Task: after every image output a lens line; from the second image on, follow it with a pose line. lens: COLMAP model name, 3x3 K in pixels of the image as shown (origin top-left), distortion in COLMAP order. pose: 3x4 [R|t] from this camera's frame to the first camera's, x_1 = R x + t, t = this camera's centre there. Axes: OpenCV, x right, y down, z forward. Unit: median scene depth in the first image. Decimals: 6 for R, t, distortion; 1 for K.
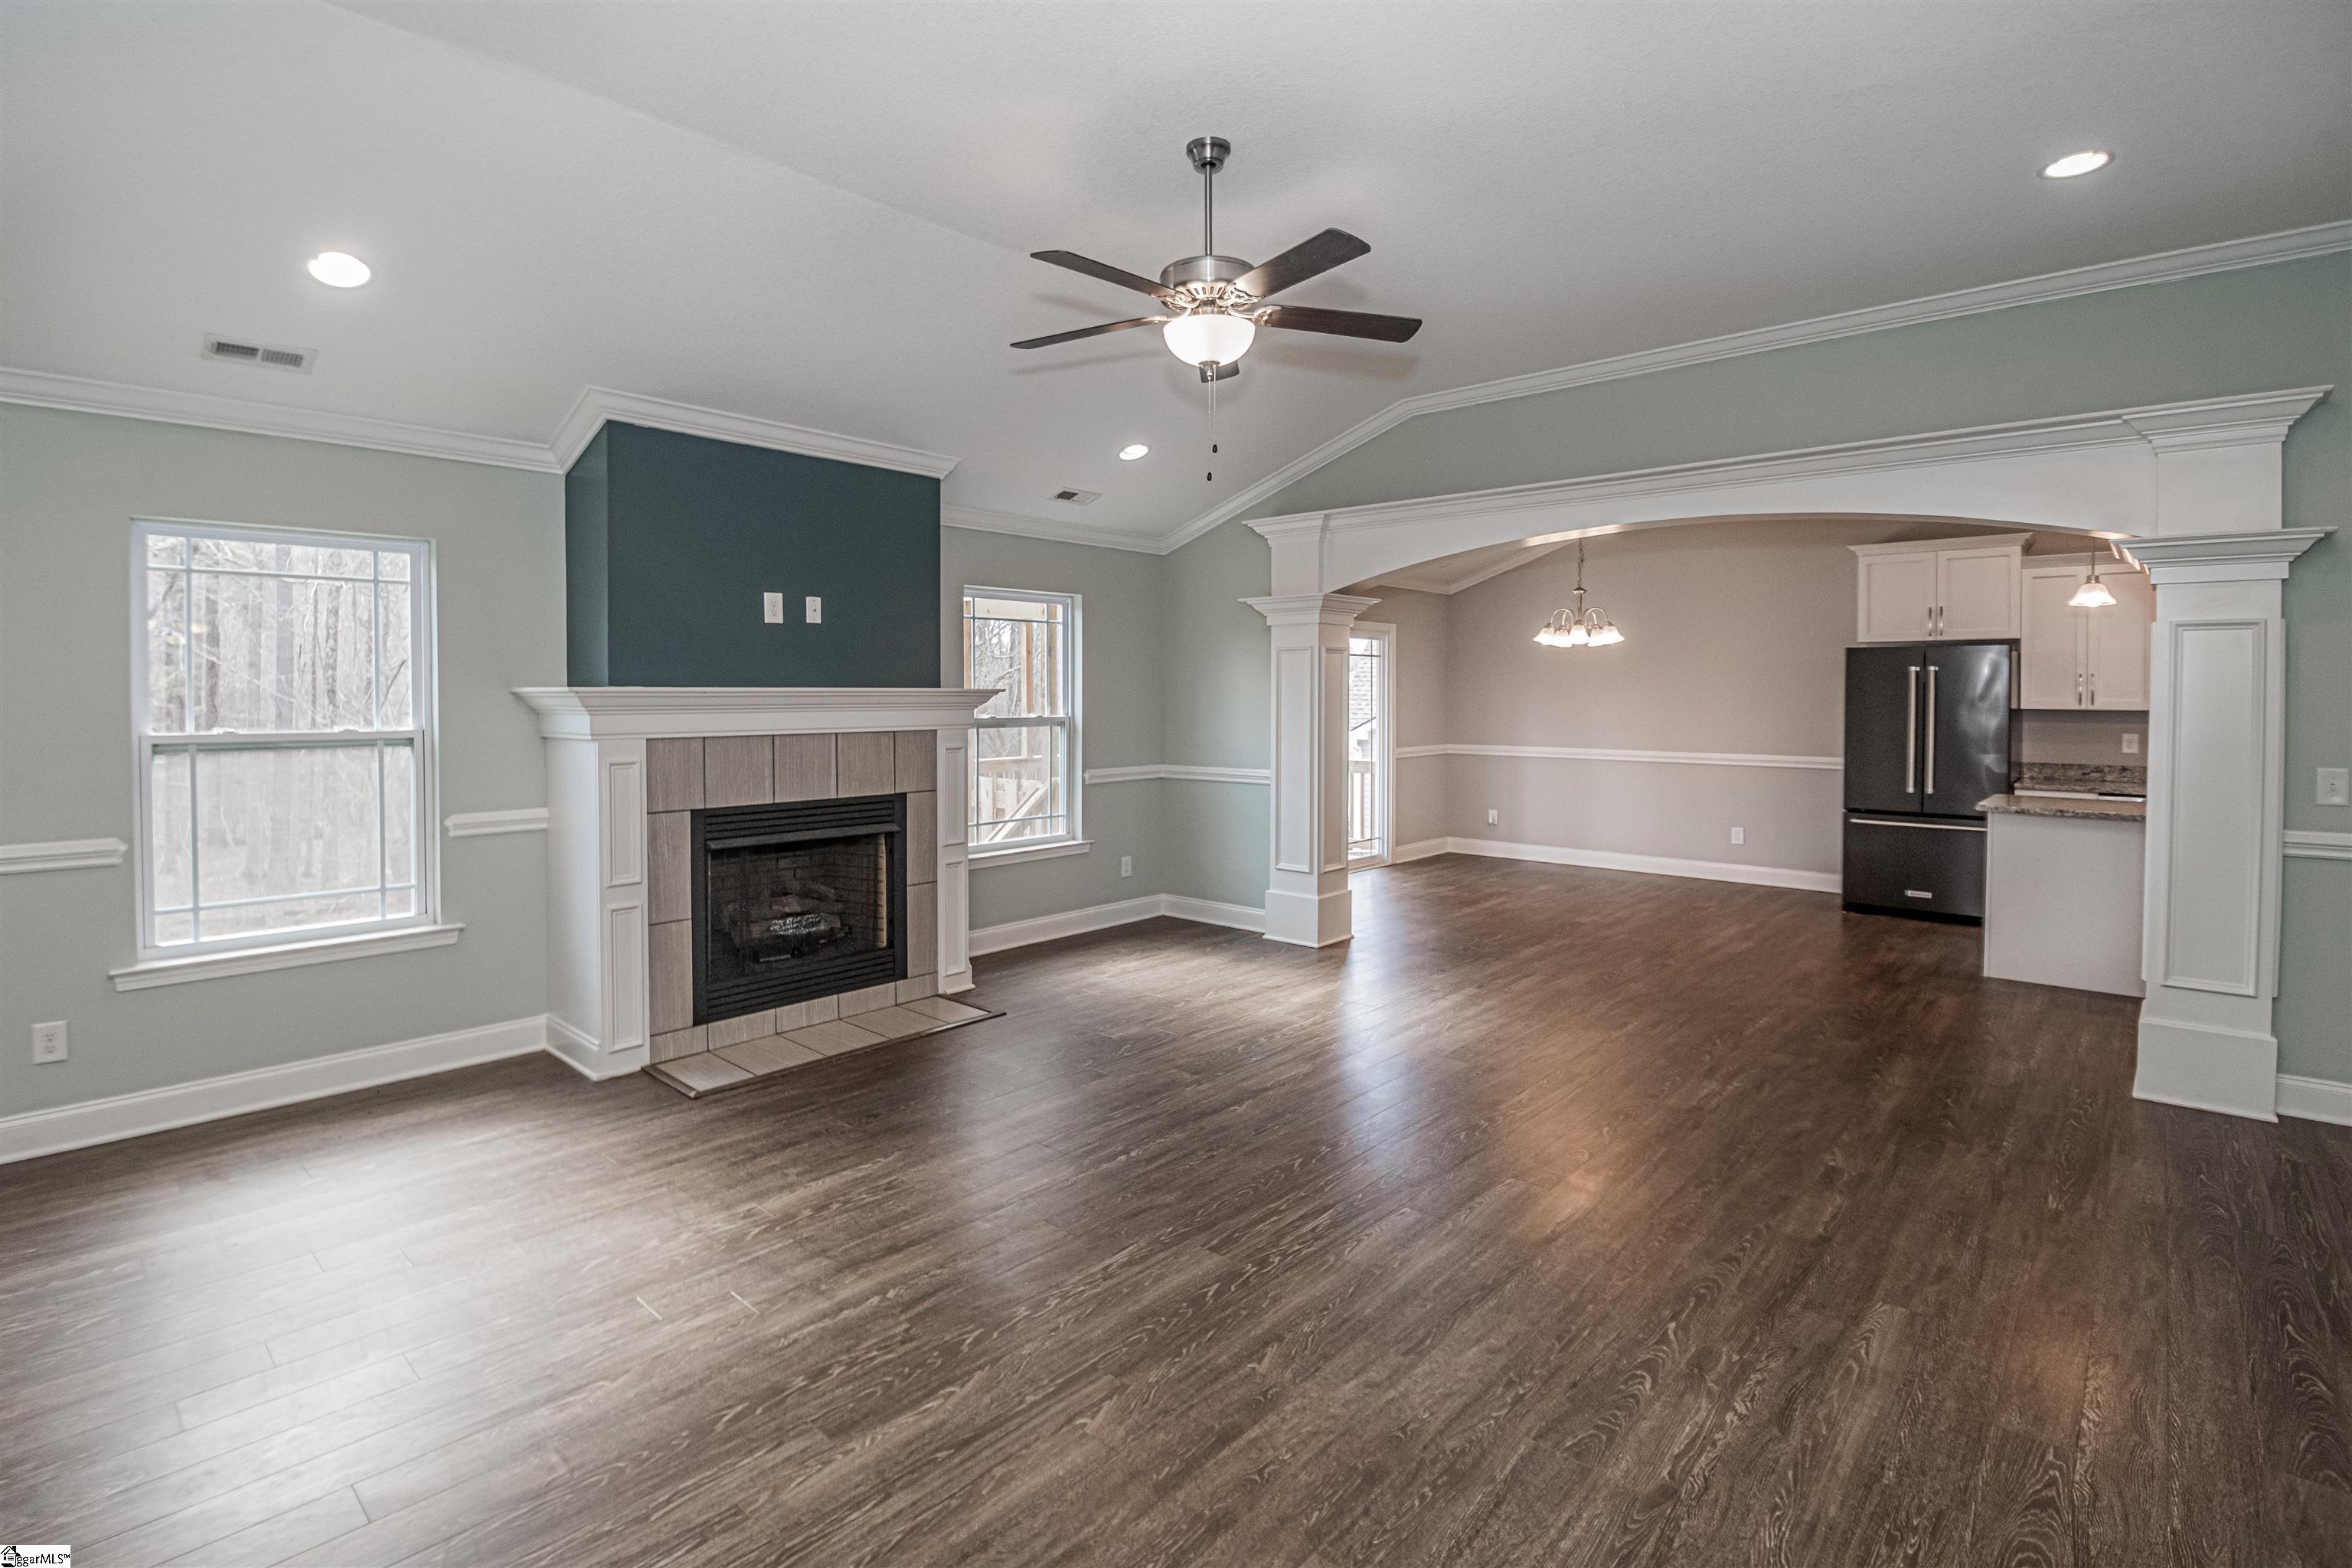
lens RADIAL K [[1088.6, 0, 1130.5], [0, 1088.6, 726.0], [0, 0, 1]] dist [-0.017242, -0.005421]
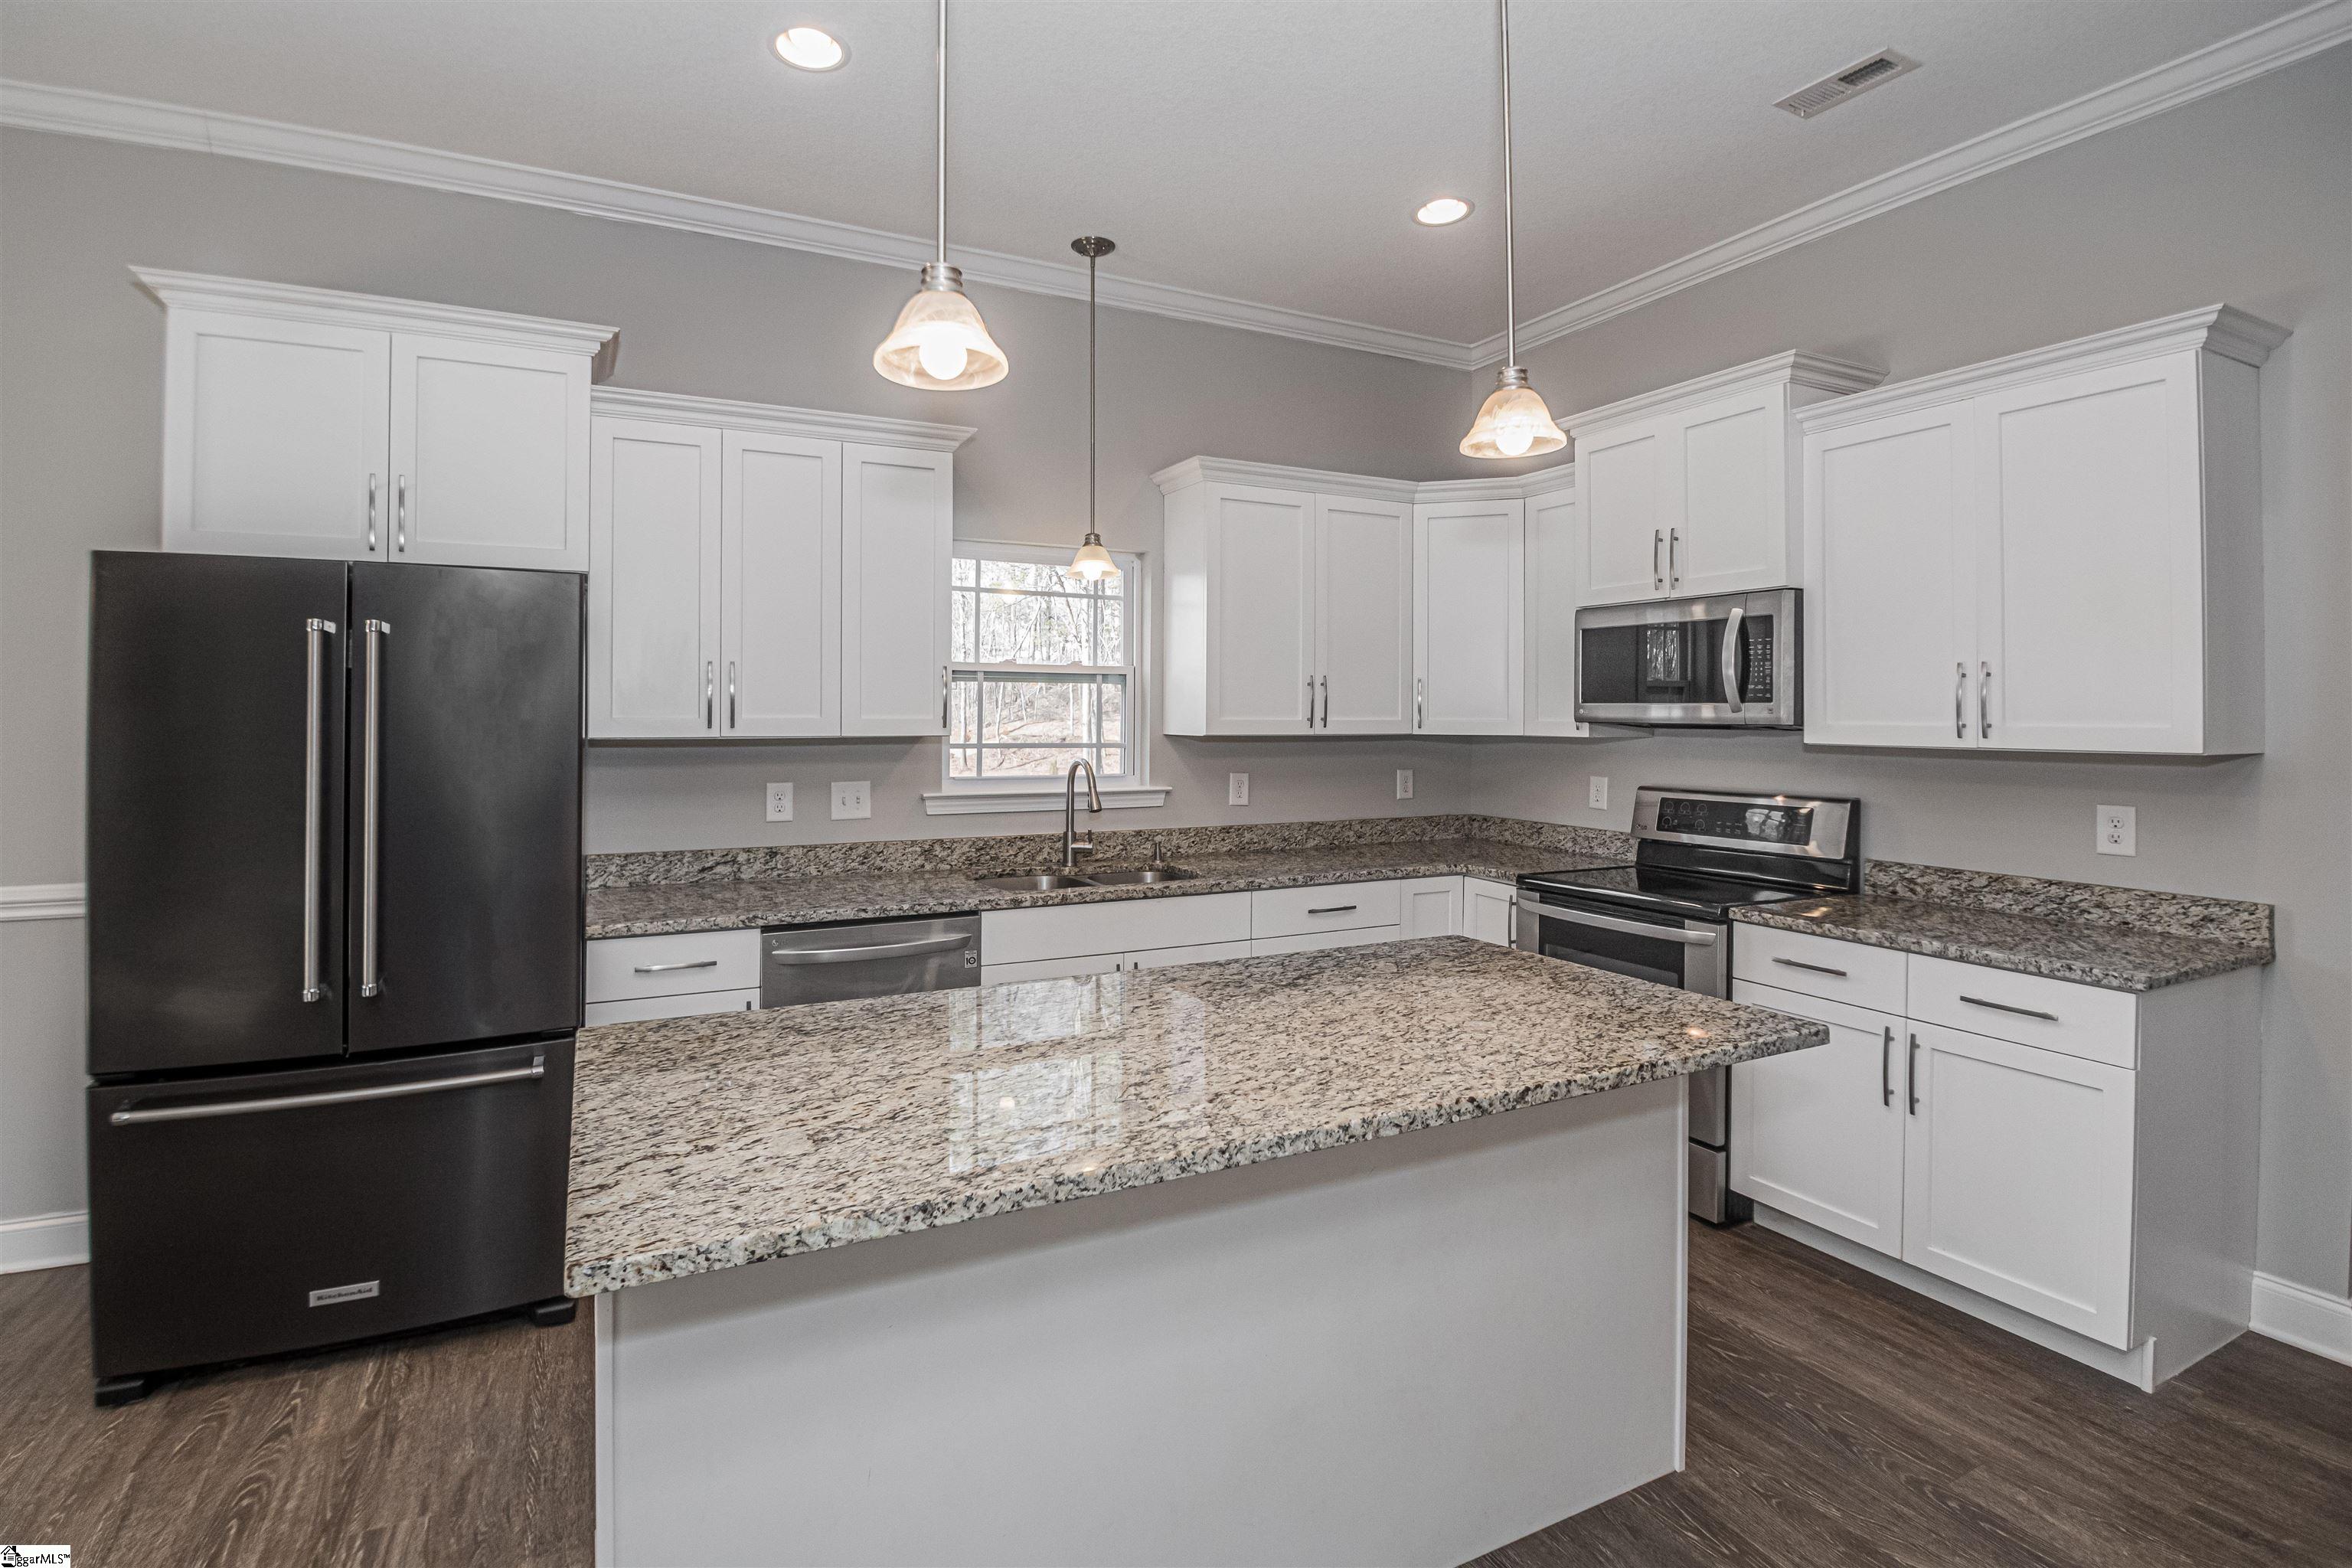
lens RADIAL K [[1088.6, 0, 1137.7], [0, 1088.6, 710.6], [0, 0, 1]] dist [-0.017242, -0.005421]
pose [[0.358393, 0.003481, 0.933564, 0.827875], [0.026610, 0.999549, -0.013942, -0.023584], [-0.933192, 0.029839, 0.358138, 1.048659]]
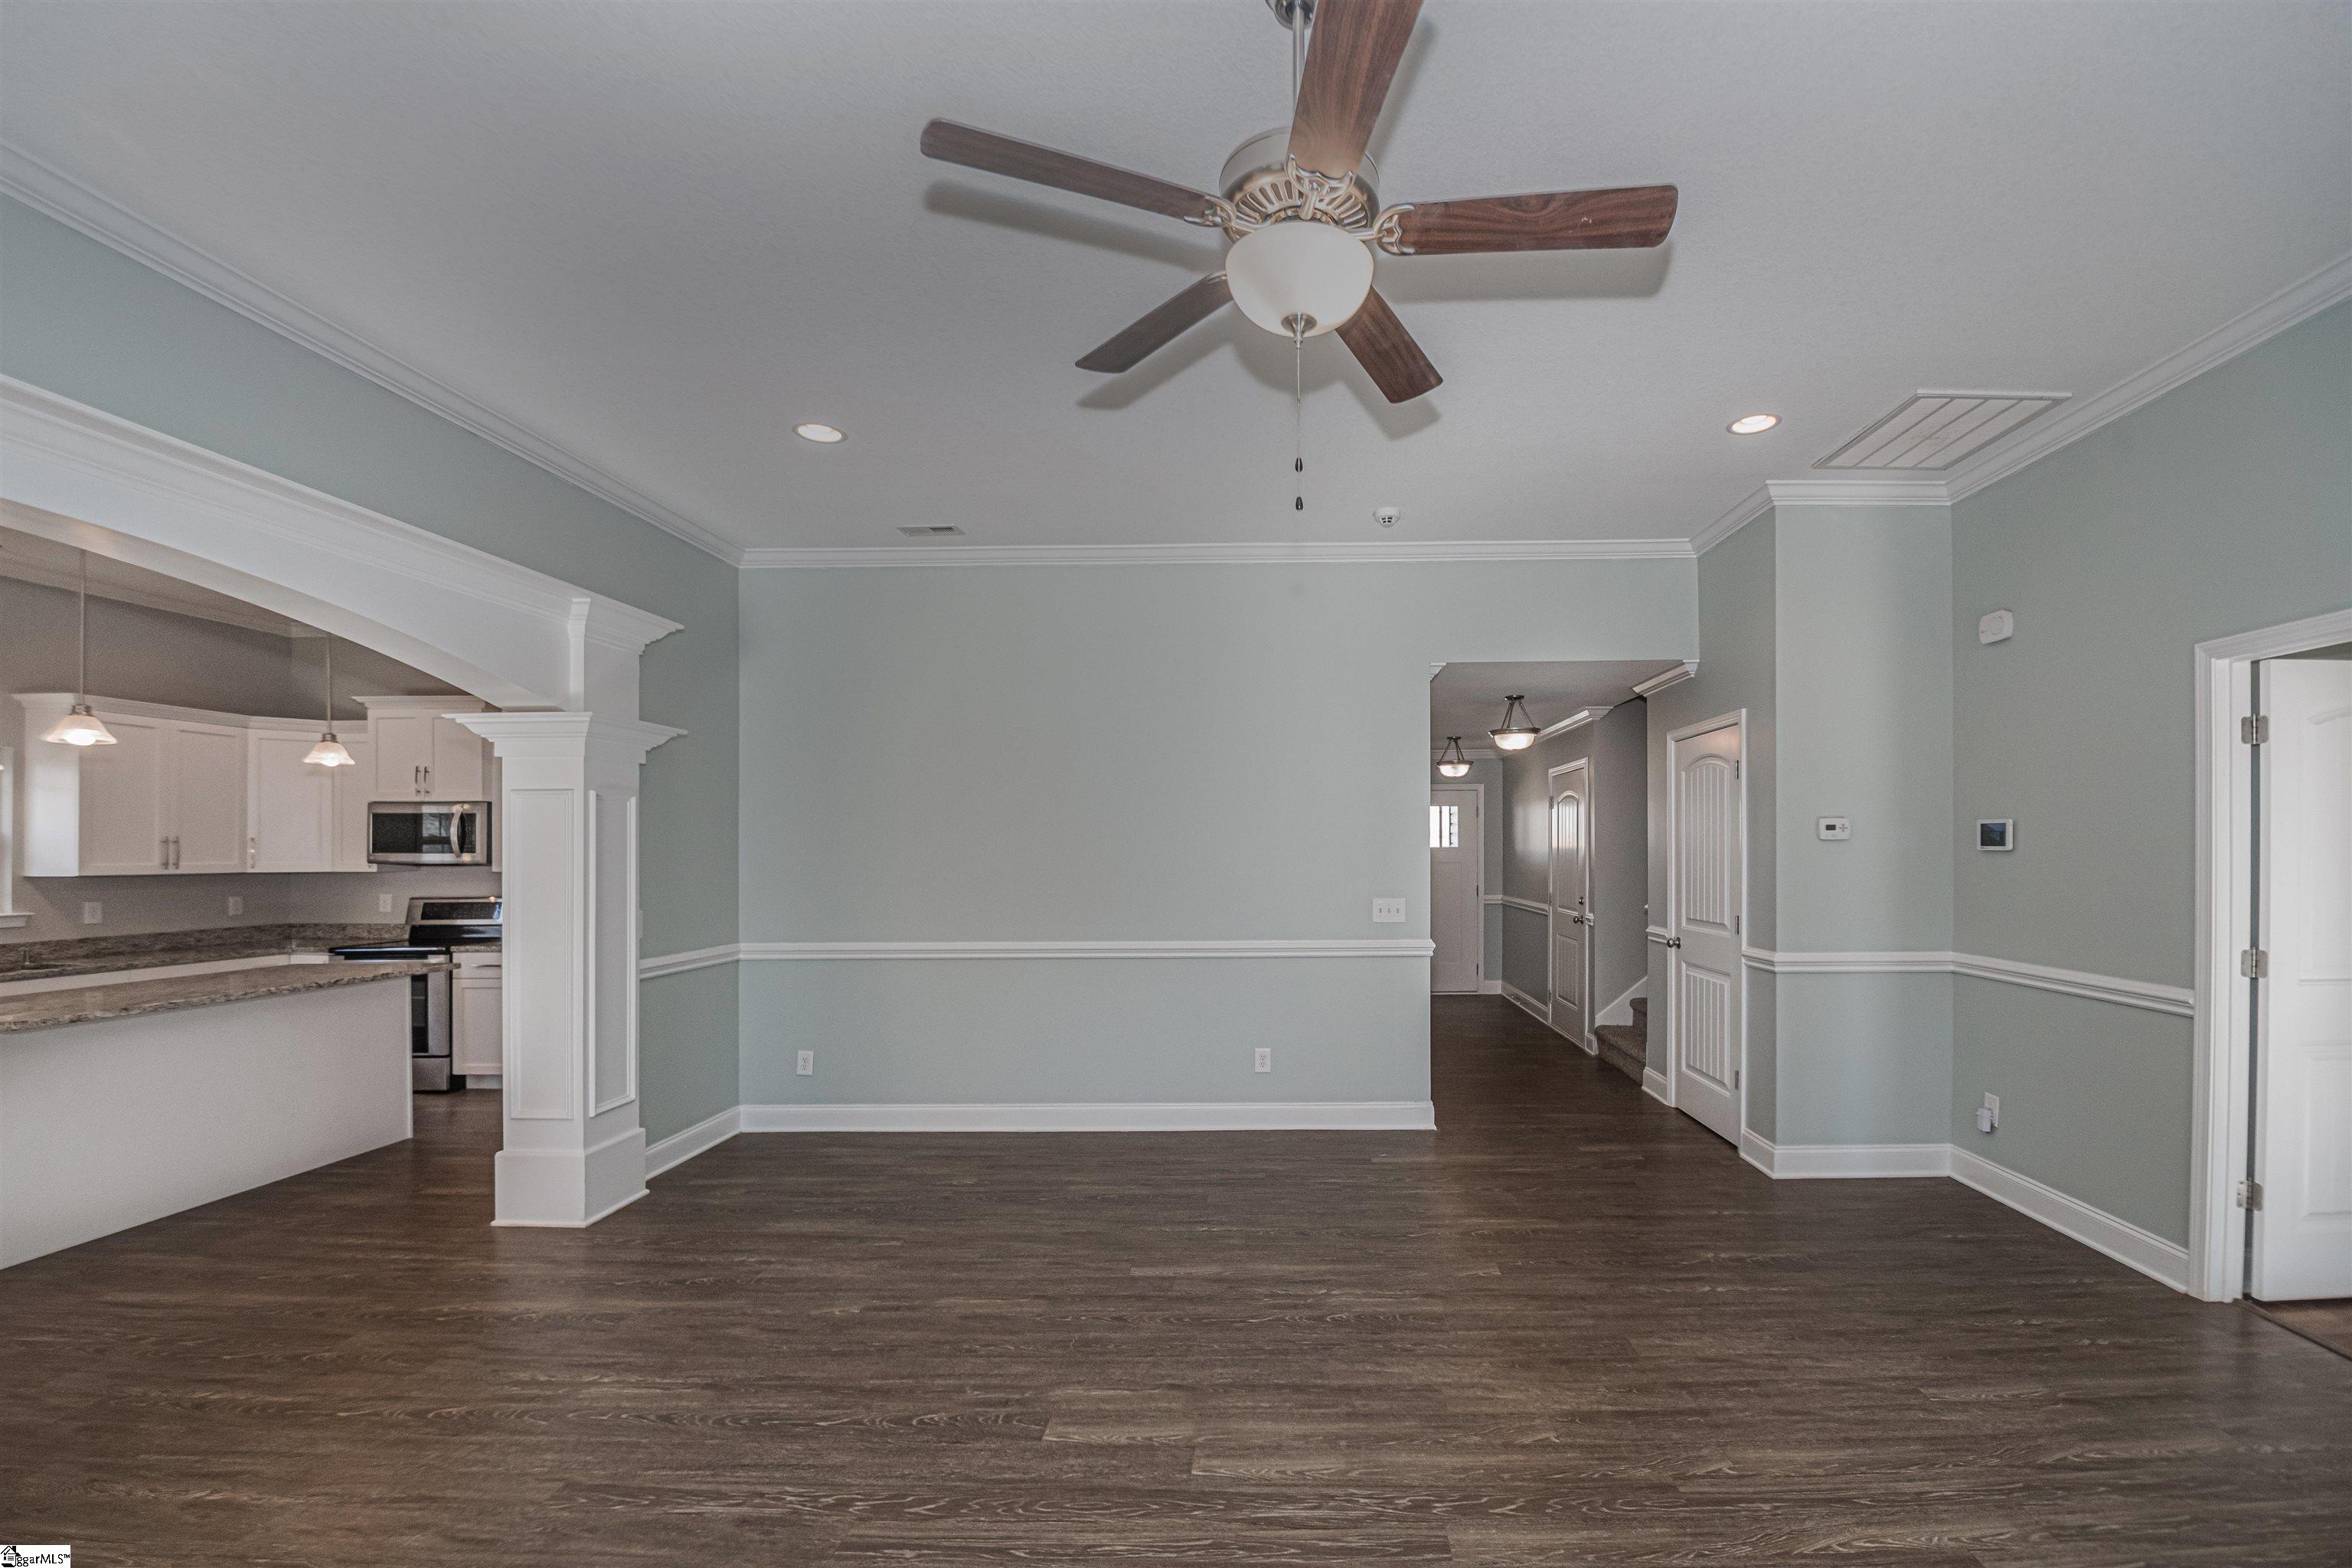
lens RADIAL K [[999.4, 0, 1279.5], [0, 999.4, 852.8], [0, 0, 1]] dist [-0.025757, -0.001830]
pose [[-0.681715, -0.001489, 0.731616, -0.245827], [0.025253, 0.999354, 0.025565, -0.036066], [-0.731182, 0.035904, -0.681237, 1.028243]]
